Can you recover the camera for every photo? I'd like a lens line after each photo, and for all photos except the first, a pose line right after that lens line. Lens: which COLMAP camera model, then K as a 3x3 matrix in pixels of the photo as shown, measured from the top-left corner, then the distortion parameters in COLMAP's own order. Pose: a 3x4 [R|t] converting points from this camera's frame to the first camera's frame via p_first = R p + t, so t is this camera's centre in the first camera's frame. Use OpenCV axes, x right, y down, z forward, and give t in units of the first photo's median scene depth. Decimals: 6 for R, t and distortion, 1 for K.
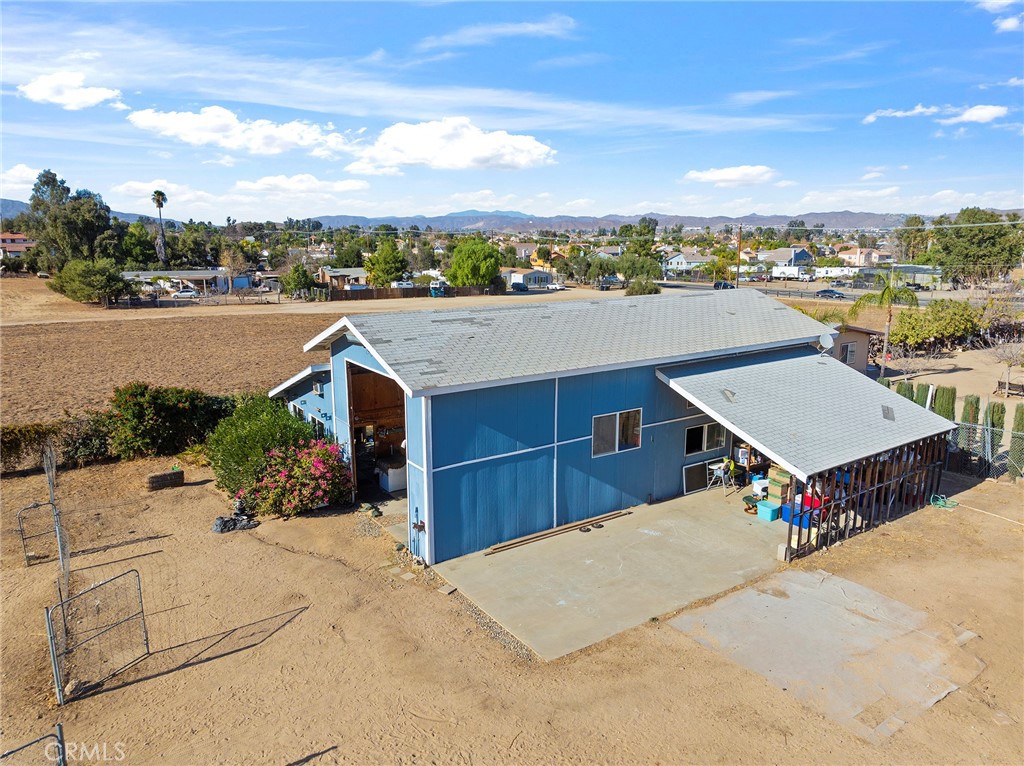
lens RADIAL K [[723.5, 0, 512.1], [0, 723.5, 376.1], [0, 0, 1]] dist [-0.047708, 0.014355]
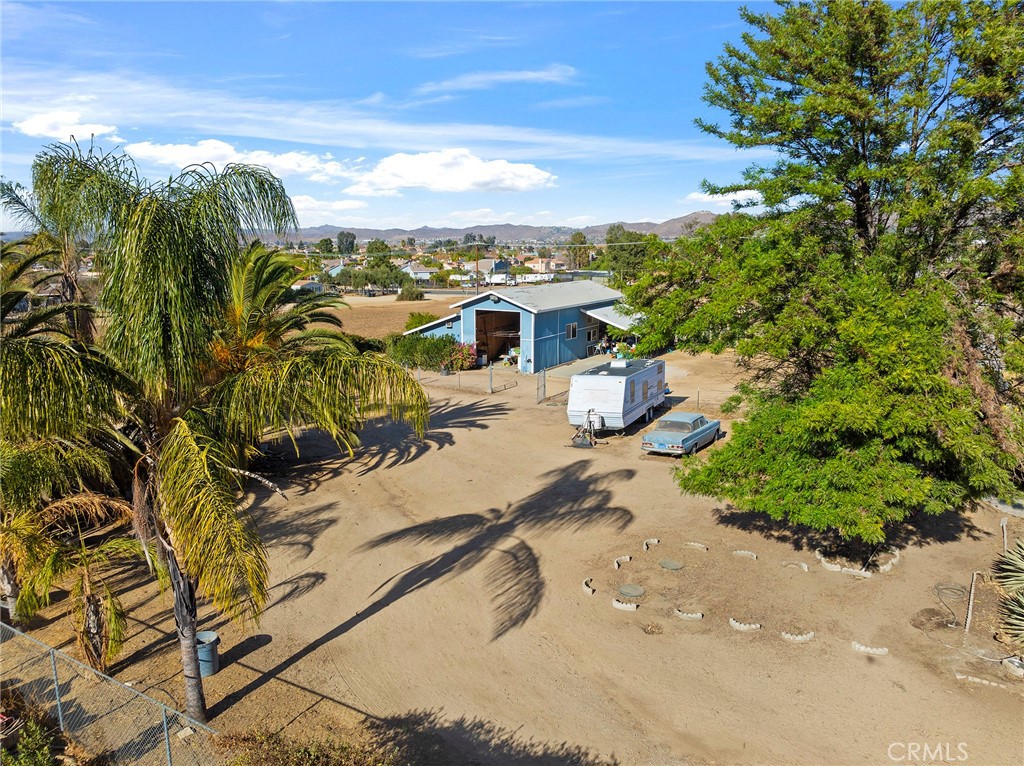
lens RADIAL K [[723.5, 0, 512.1], [0, 723.5, 376.1], [0, 0, 1]] dist [-0.047708, 0.014355]
pose [[0.906956, -0.077306, 0.414070, -0.179744], [0.084150, 0.996452, 0.001719, 0.033104], [-0.412734, 0.033285, 0.910243, -0.208013]]
